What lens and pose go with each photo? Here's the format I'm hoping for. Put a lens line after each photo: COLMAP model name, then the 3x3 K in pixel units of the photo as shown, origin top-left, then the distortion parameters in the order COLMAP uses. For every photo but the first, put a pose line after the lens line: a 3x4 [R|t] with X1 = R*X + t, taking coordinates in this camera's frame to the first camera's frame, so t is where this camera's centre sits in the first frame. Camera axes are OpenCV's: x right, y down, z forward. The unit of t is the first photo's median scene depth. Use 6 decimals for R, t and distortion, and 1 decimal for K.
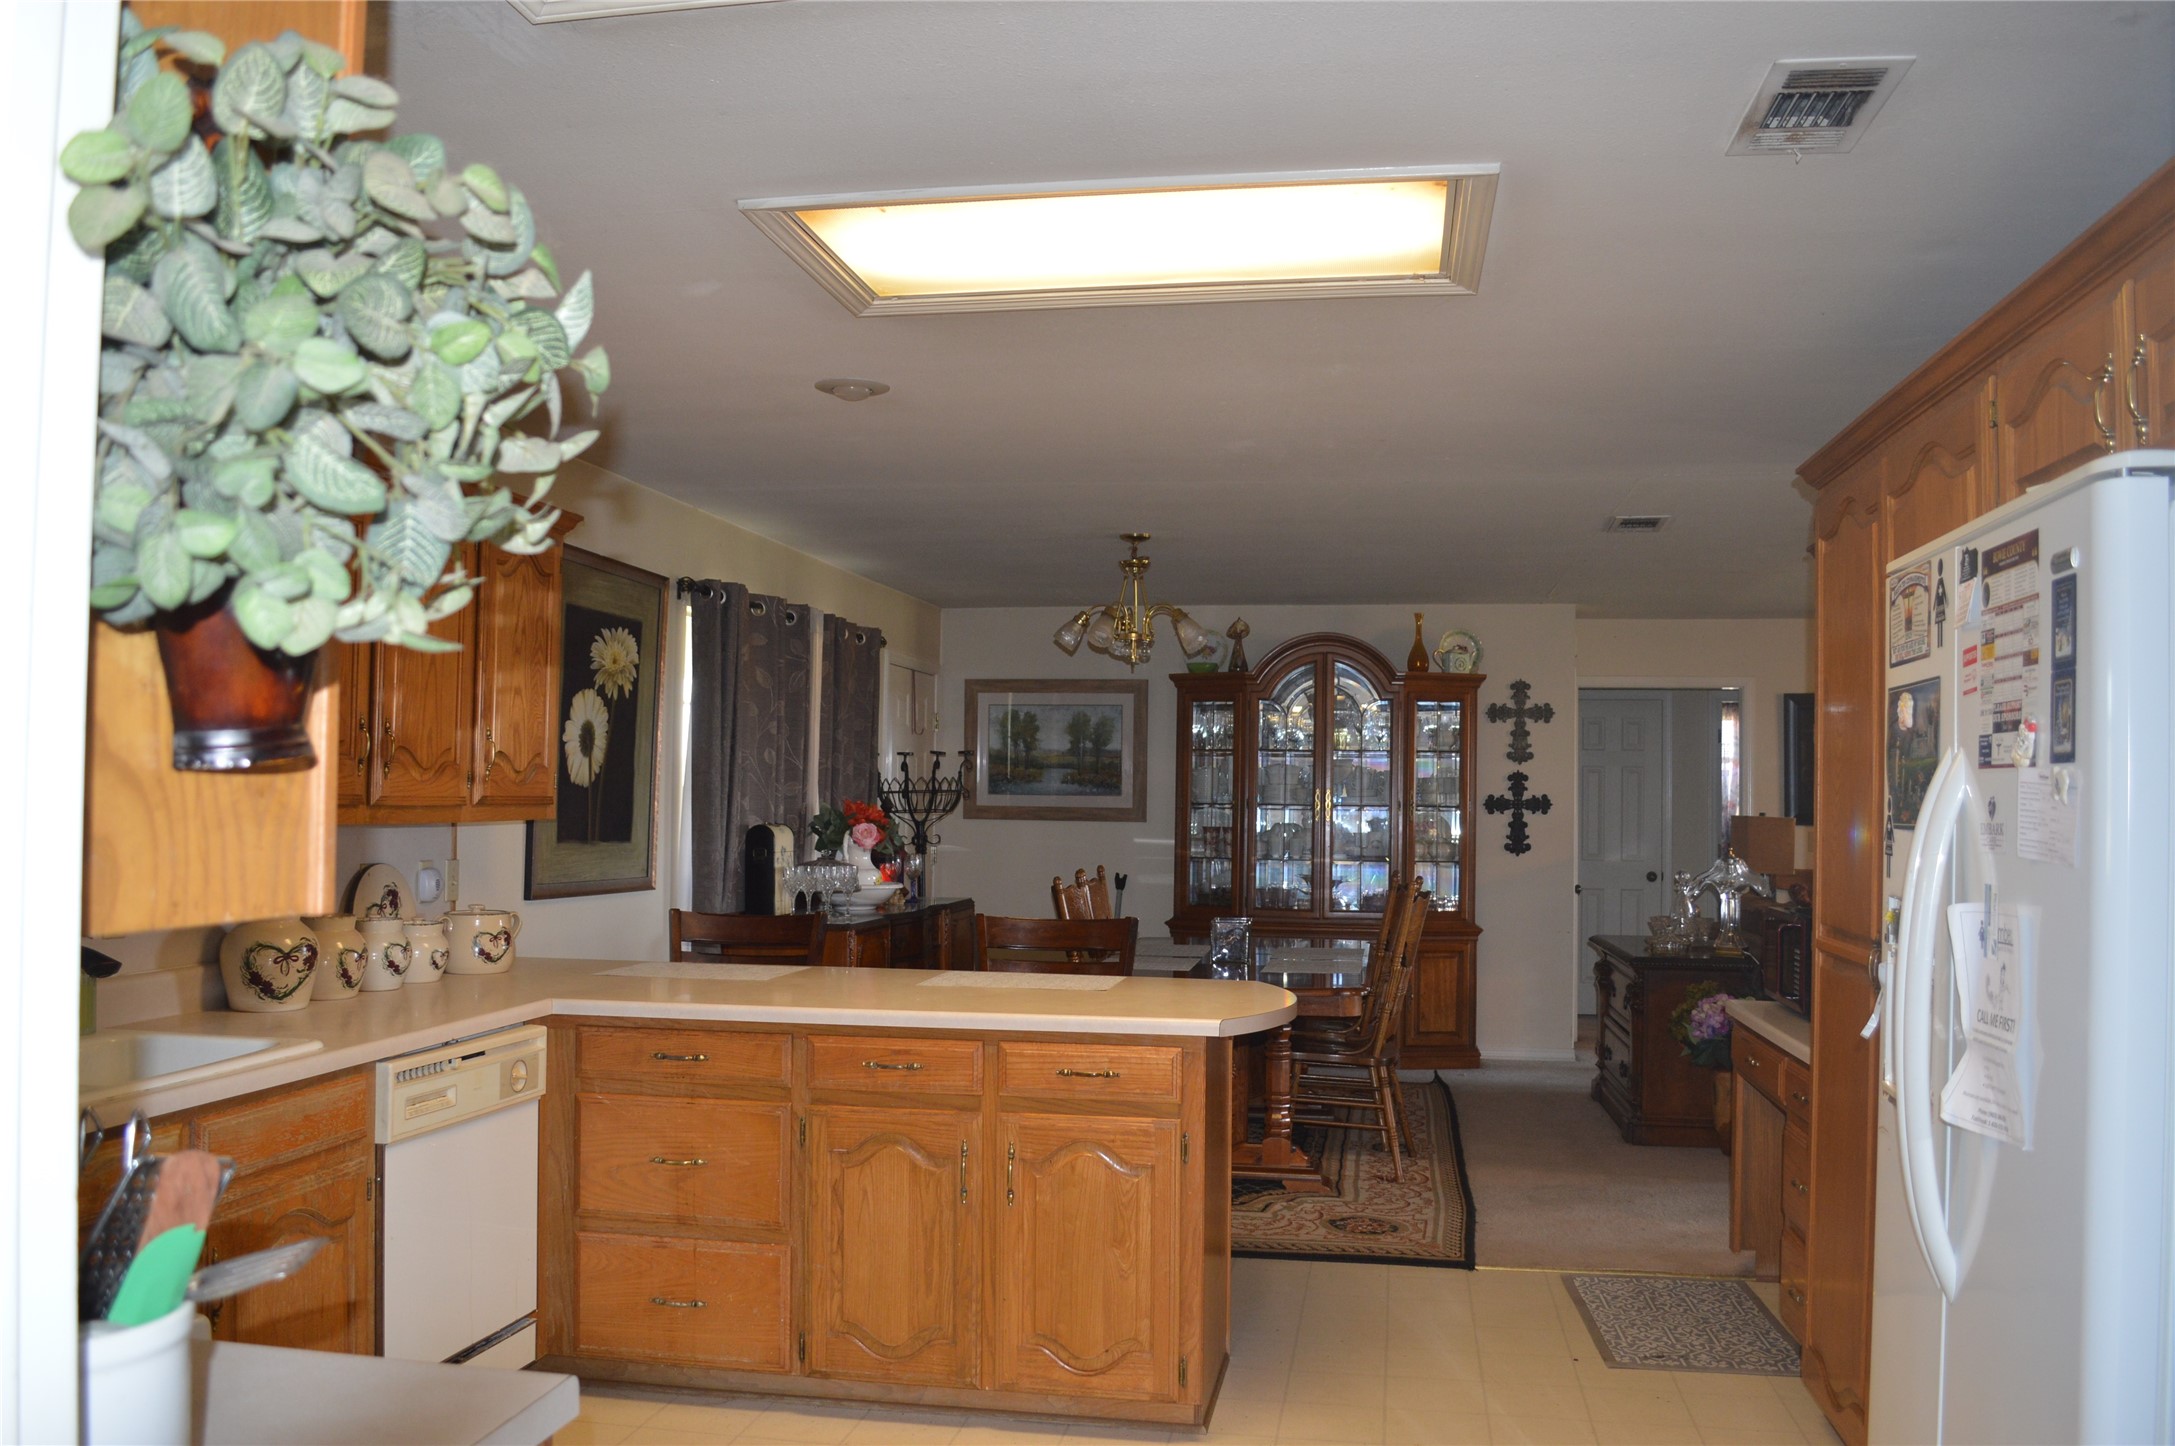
lens RADIAL K [[1737.1, 0, 1085.2], [0, 1737.1, 742.4], [0, 0, 1]] dist [-0.081922, 0.014208]
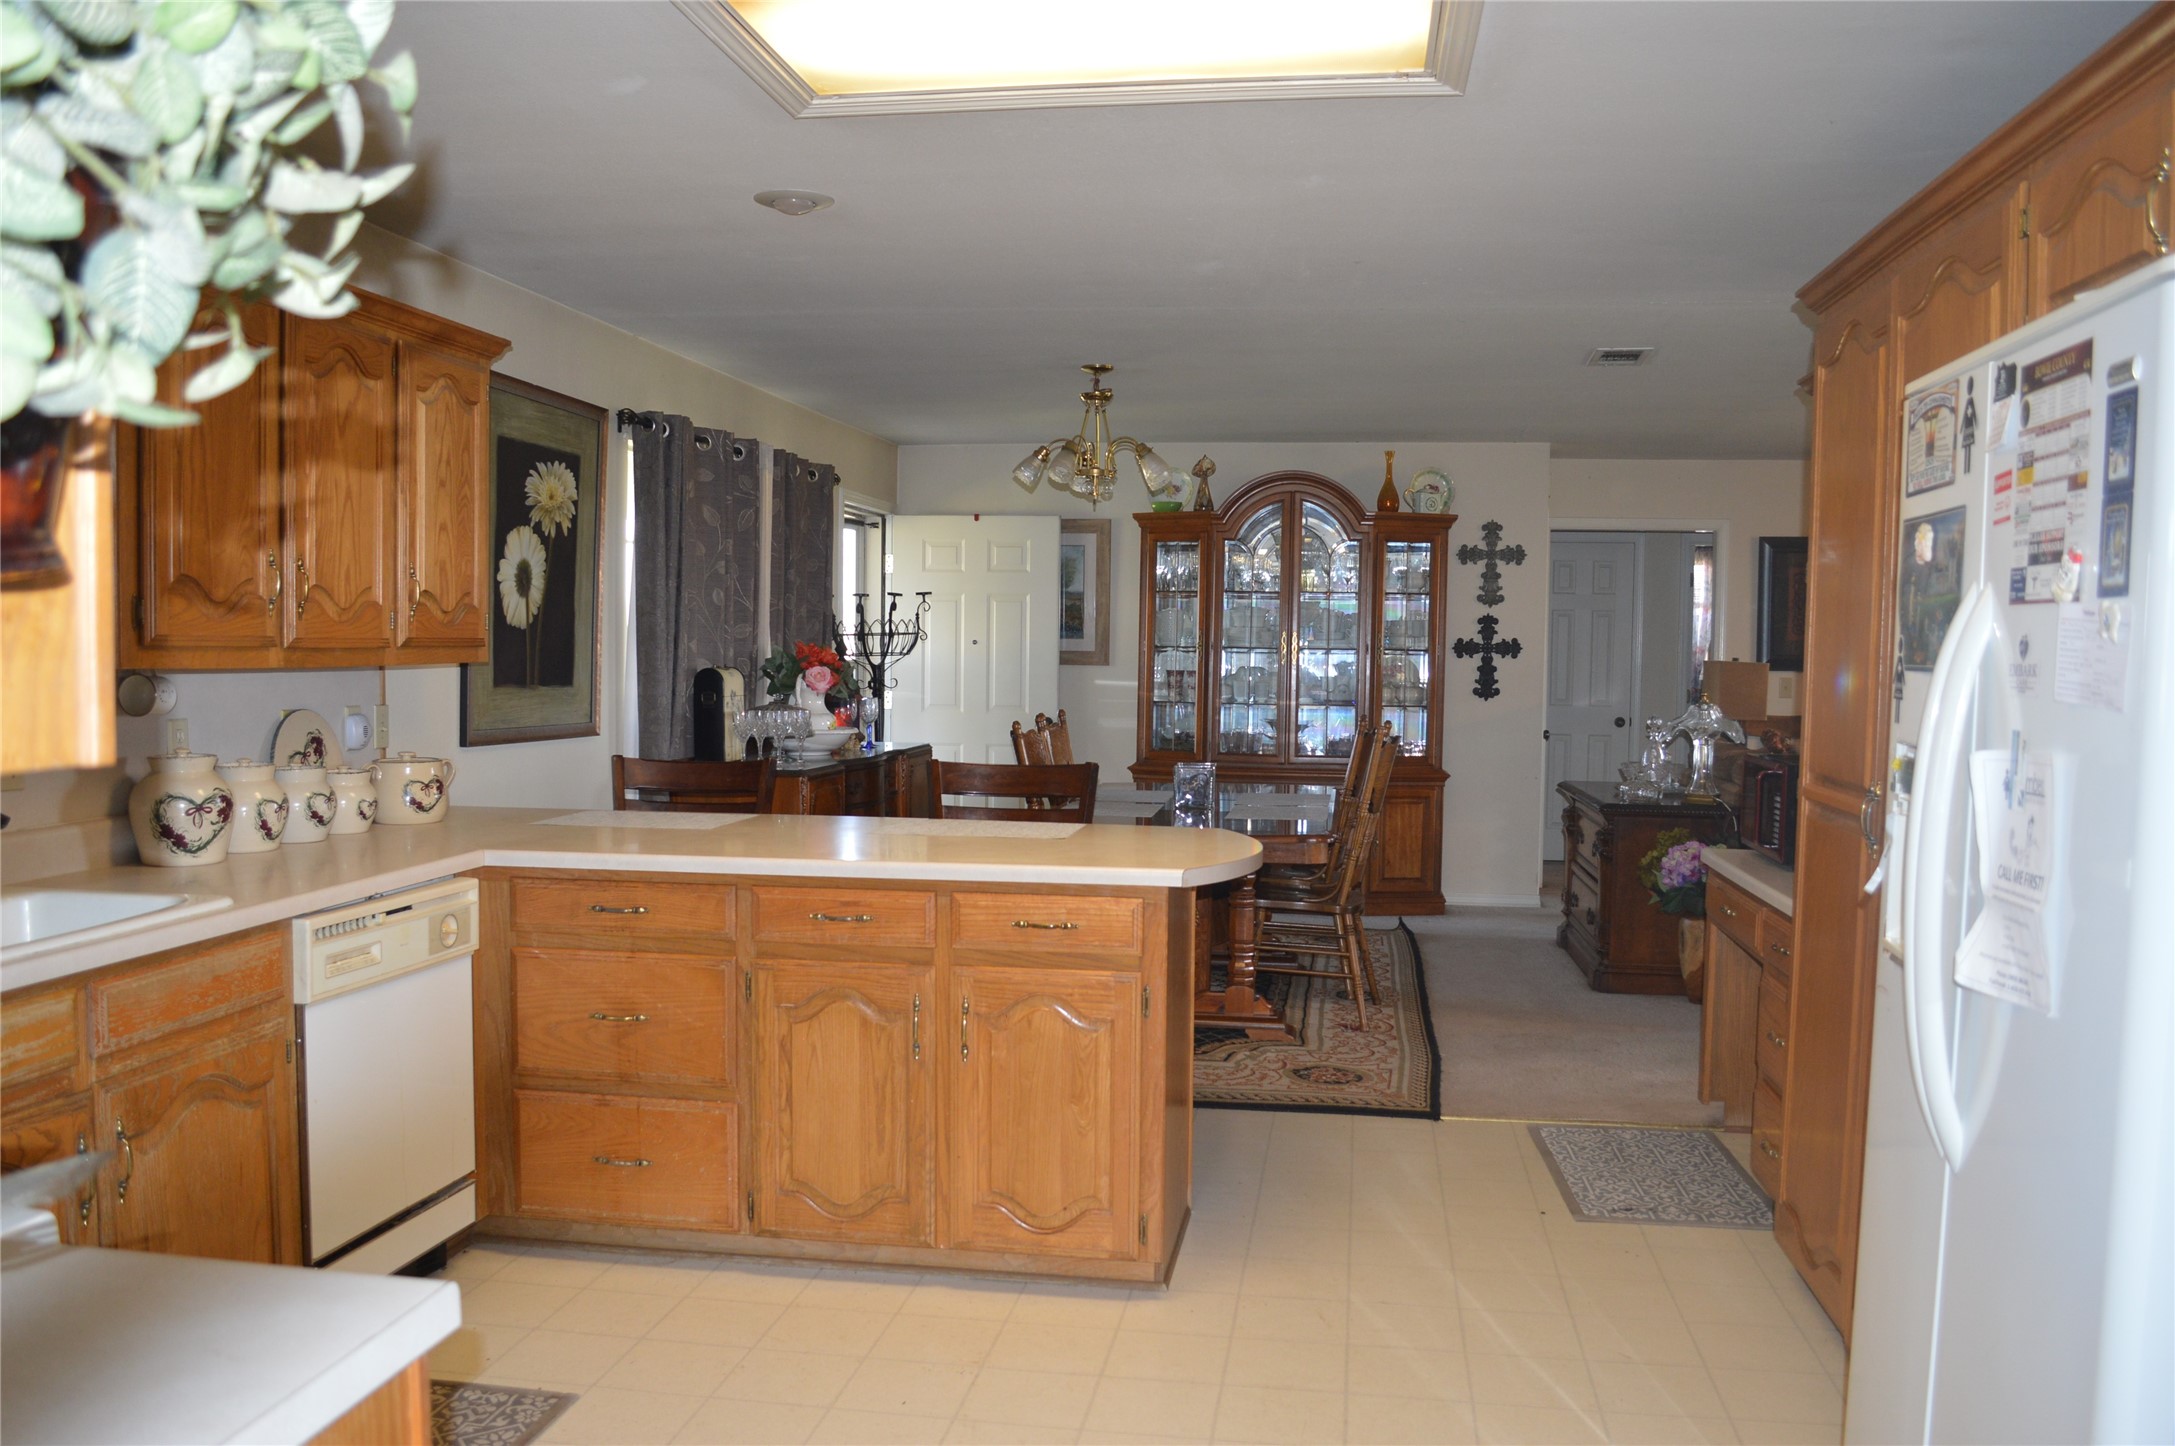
lens RADIAL K [[1737.1, 0, 1081.6], [0, 1737.1, 748.5], [0, 0, 1]] dist [-0.081922, 0.014208]
pose [[0.999828, -0.000942, 0.018515, 0.003051], [-0.000774, 0.995720, 0.092416, 0.003652], [-0.018522, -0.092414, 0.995548, 0.038716]]
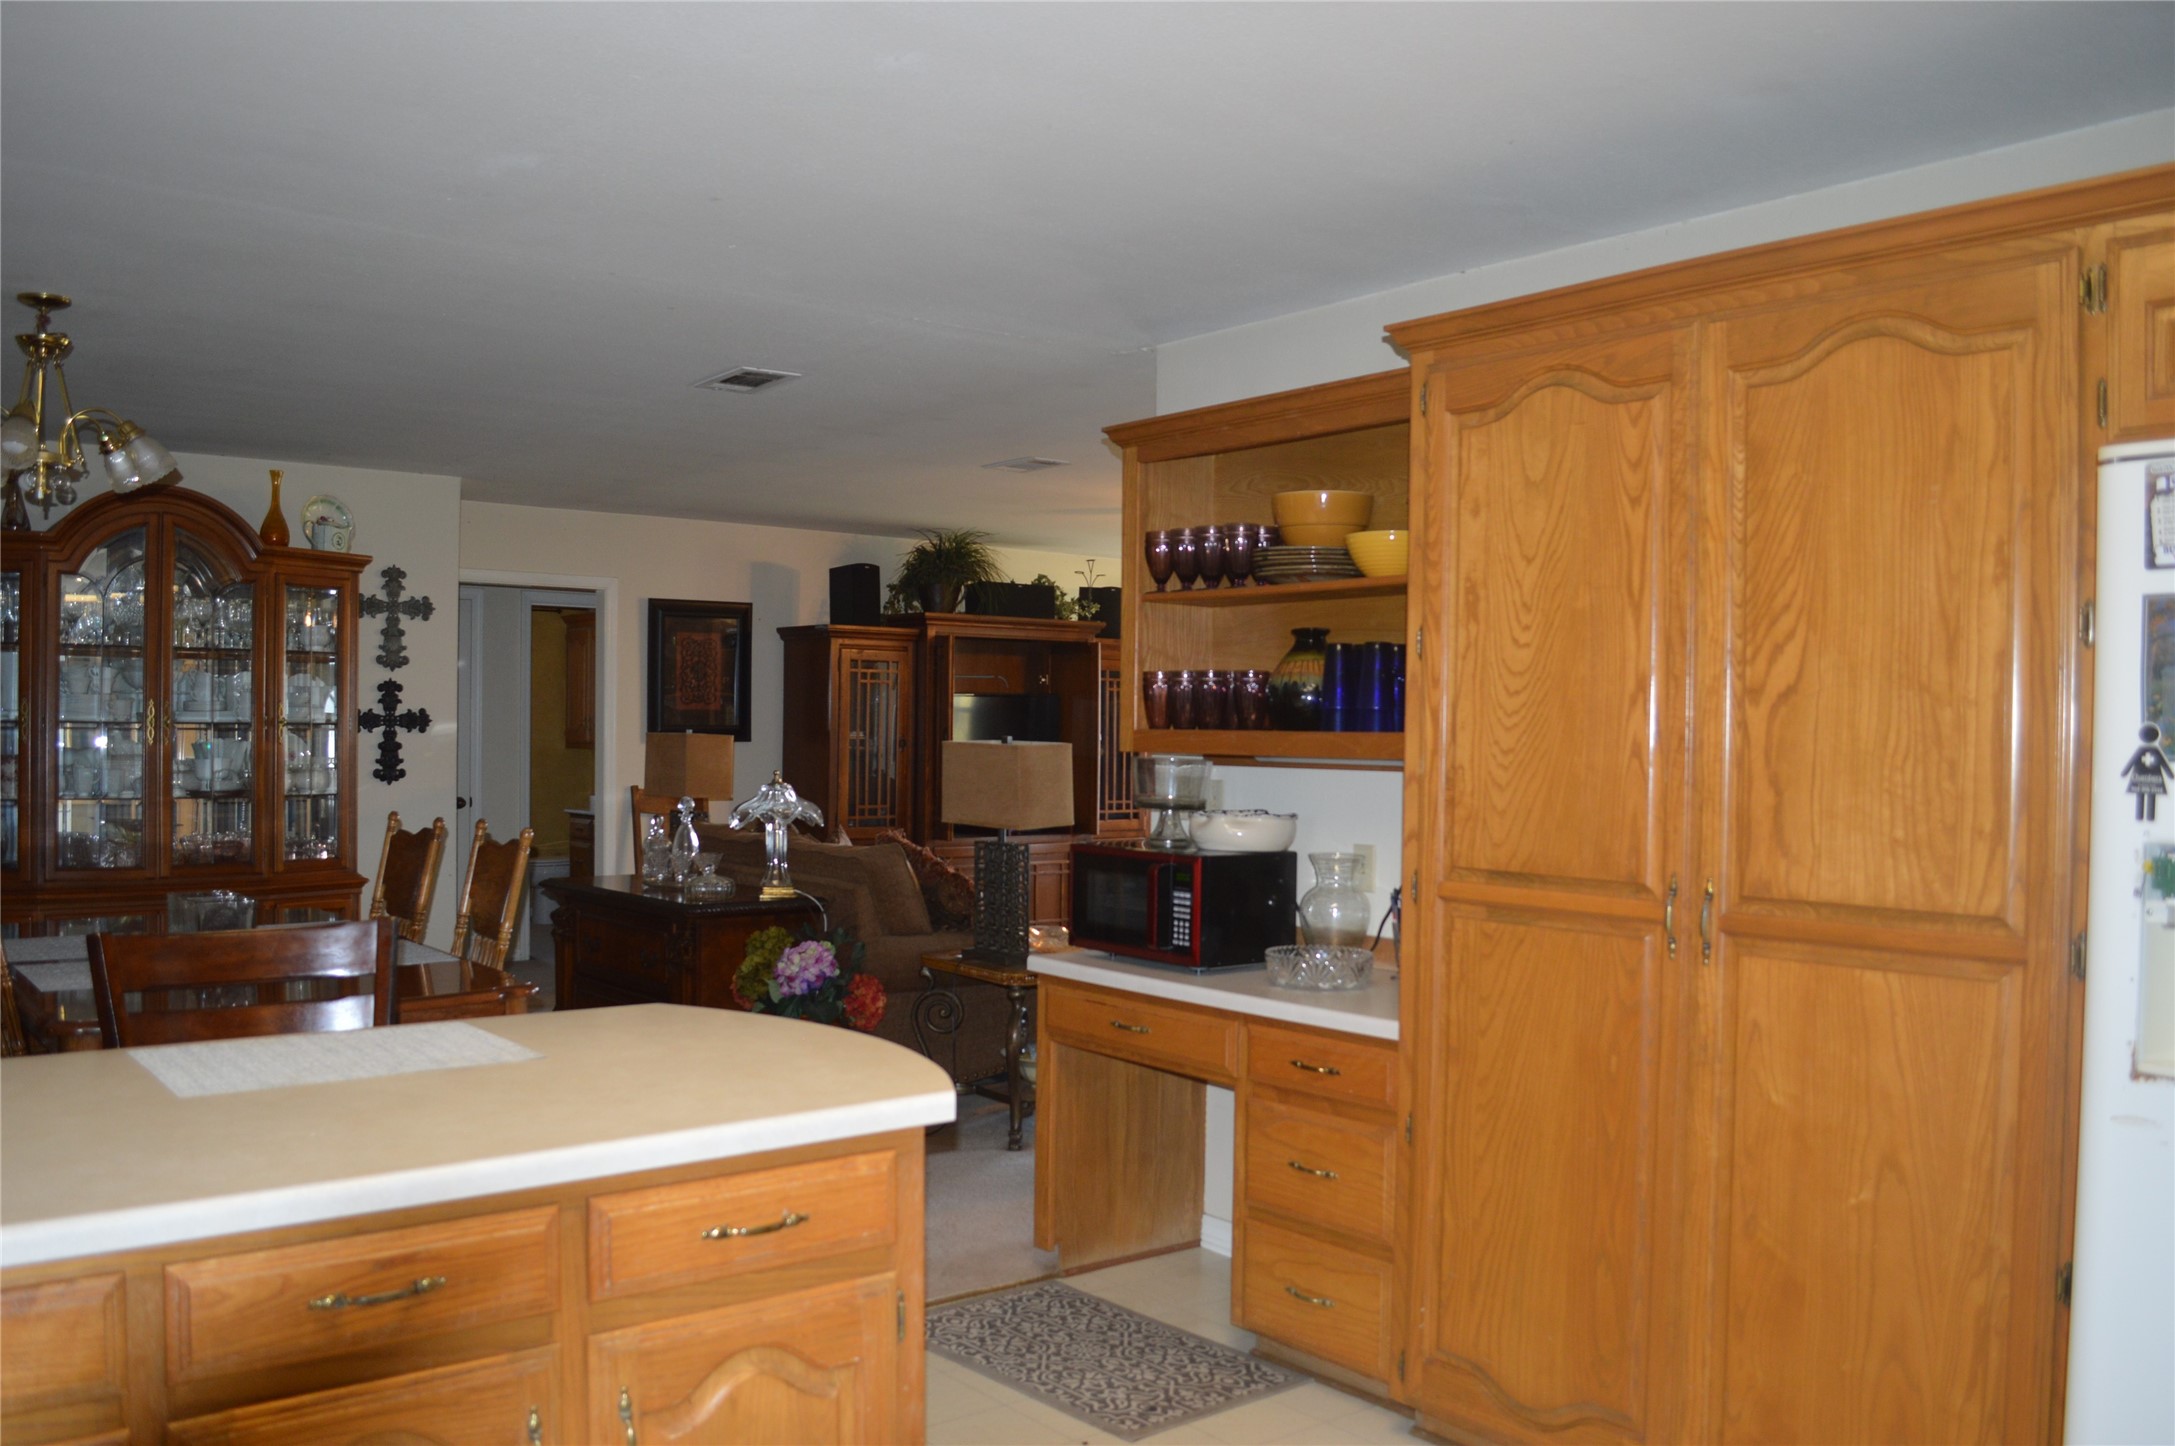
lens RADIAL K [[1737.1, 0, 1076.1], [0, 1737.1, 730.9], [0, 0, 1]] dist [-0.081922, 0.014208]
pose [[0.663840, -0.007150, 0.747840, -0.246414], [-0.025573, 0.999153, 0.032253, 0.012256], [-0.747437, -0.040535, 0.663095, 0.423015]]
